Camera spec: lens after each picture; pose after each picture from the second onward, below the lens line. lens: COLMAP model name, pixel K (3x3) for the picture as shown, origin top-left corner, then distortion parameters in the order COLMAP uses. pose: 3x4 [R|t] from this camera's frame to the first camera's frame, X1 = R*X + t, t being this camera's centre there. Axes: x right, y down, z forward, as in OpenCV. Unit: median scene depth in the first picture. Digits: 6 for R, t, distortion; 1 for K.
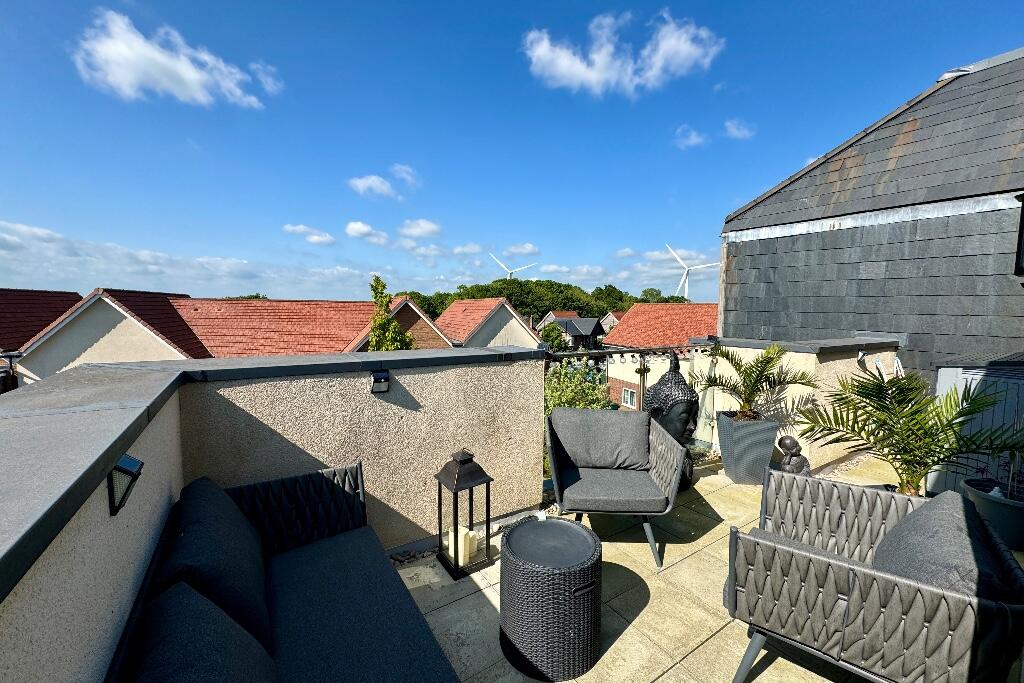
lens RADIAL K [[407.1, 0, 512.0], [0, 407.1, 341.5], [0, 0, 1]] dist [-0.000741, -0.000153]
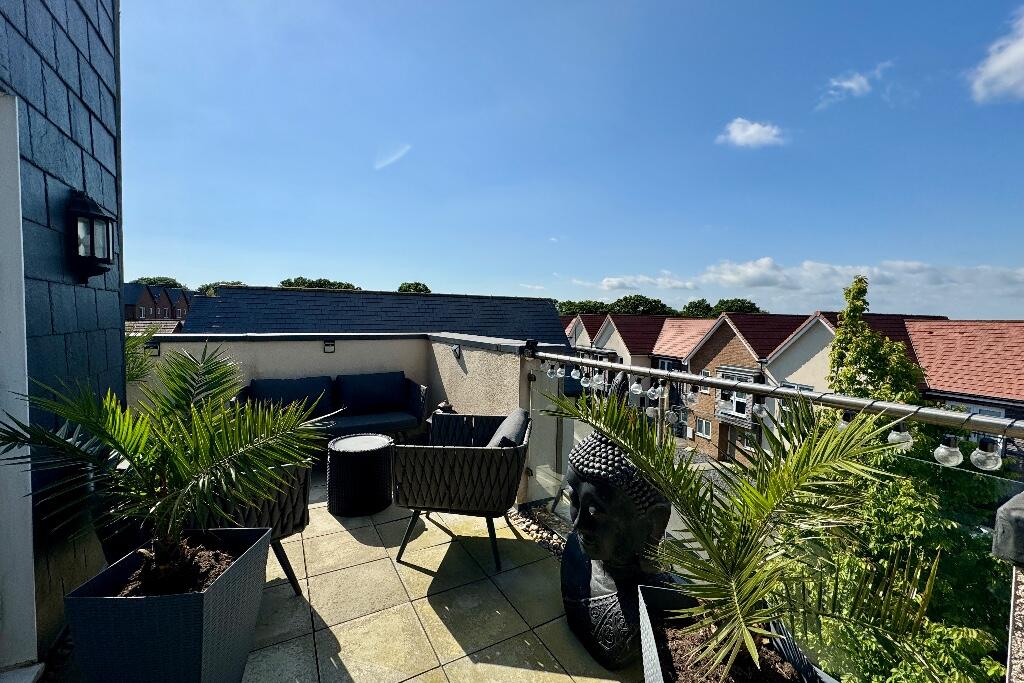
lens RADIAL K [[407.1, 0, 512.0], [0, 407.1, 341.5], [0, 0, 1]] dist [-0.000741, -0.000153]
pose [[-0.051878, 0.035033, -0.998039, 0.208669], [-0.099445, 0.994236, 0.040068, -0.004654], [0.993690, 0.101328, -0.048096, 0.203895]]
